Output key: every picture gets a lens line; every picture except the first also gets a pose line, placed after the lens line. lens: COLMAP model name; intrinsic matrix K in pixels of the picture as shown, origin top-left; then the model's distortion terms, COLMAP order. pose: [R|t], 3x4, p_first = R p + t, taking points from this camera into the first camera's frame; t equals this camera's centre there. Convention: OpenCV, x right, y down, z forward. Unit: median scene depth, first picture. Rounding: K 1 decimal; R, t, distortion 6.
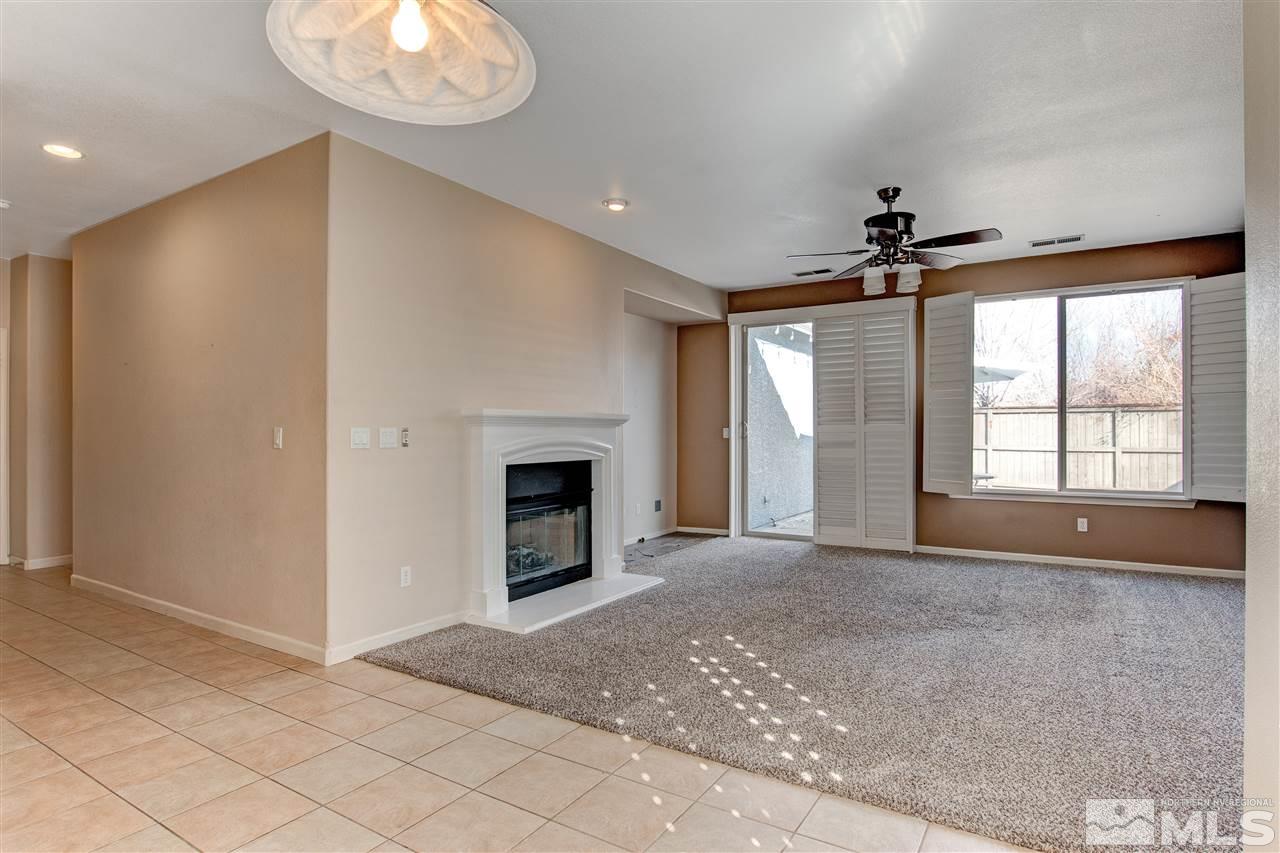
lens RADIAL K [[674.5, 0, 636.5], [0, 674.5, 430.2], [0, 0, 1]] dist [-0.029530, 0.001078]
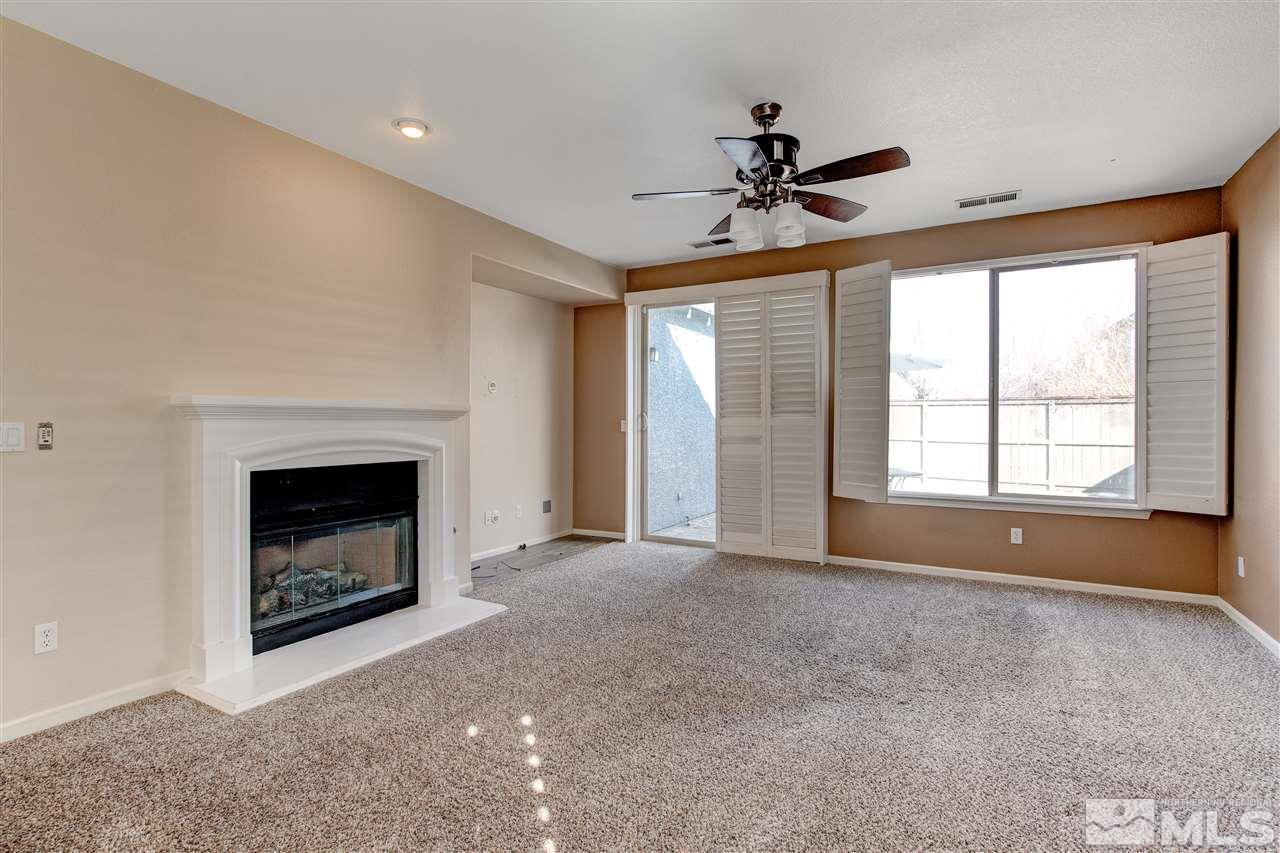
lens RADIAL K [[603.0, 0, 638.0], [0, 603.0, 422.1], [0, 0, 1]] dist [-0.015391, -0.001088]
pose [[0.999584, 0.003820, 0.028574, 0.172197], [-0.003955, 0.999981, 0.004656, -0.006166], [-0.028556, -0.004767, 0.999581, 0.261448]]
